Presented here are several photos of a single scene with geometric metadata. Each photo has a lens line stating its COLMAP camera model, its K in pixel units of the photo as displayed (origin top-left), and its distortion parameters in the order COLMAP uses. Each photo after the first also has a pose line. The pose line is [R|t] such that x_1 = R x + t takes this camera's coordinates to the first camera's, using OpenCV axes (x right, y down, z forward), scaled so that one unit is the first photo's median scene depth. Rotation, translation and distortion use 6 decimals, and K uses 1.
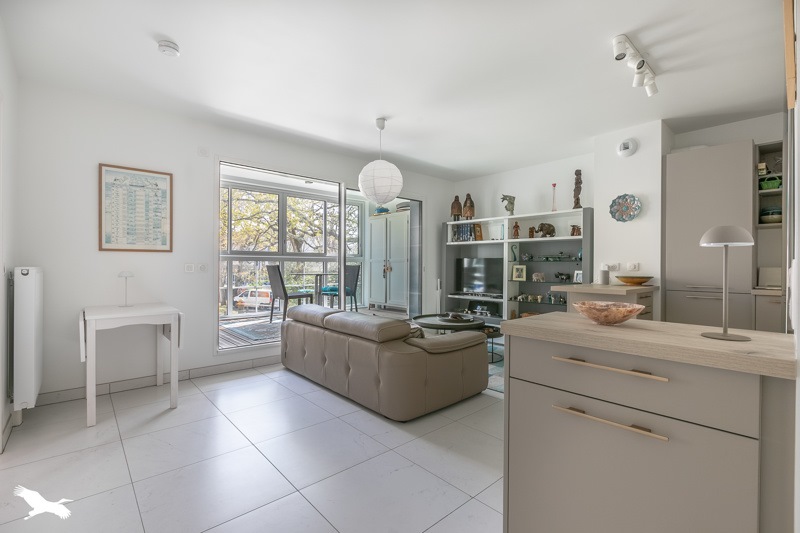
lens RADIAL K [[364.7, 0, 398.8], [0, 364.7, 264.5], [0, 0, 1]] dist [-0.000352, 0.000528]
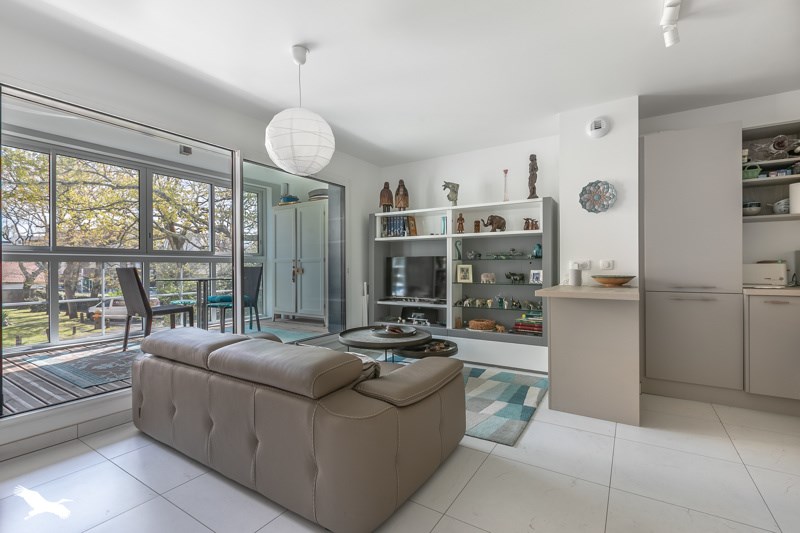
lens RADIAL K [[357.7, 0, 408.2], [0, 357.7, 266.6], [0, 0, 1]] dist [0.002423, 0.001043]
pose [[0.956203, -0.009577, 0.292547, -0.046714], [0.008538, 0.999952, 0.004828, 0.001854], [-0.292579, -0.002119, 0.956239, 0.259412]]
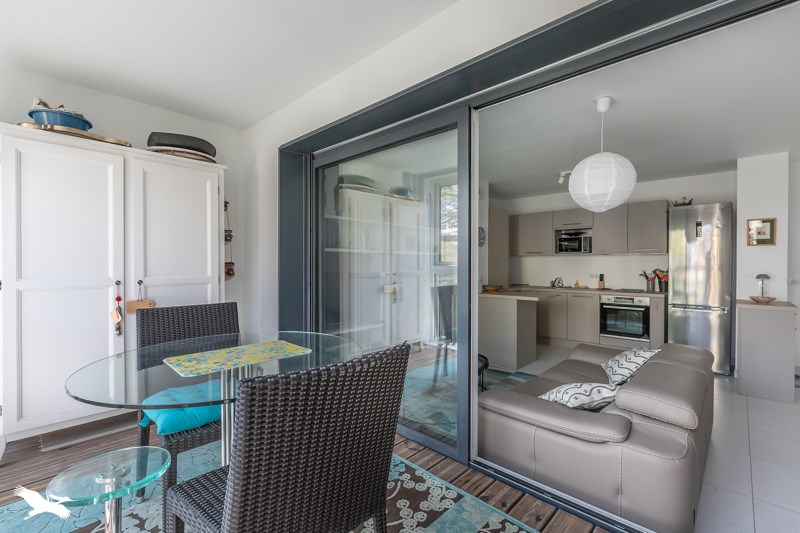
lens RADIAL K [[357.7, 0, 400.5], [0, 357.7, 266.5], [0, 0, 1]] dist [0.002423, 0.001043]
pose [[-0.095135, -0.012775, 0.995382, -0.619683], [0.001656, 0.999914, 0.012992, -0.046789], [-0.995463, 0.002884, -0.095106, 1.259263]]
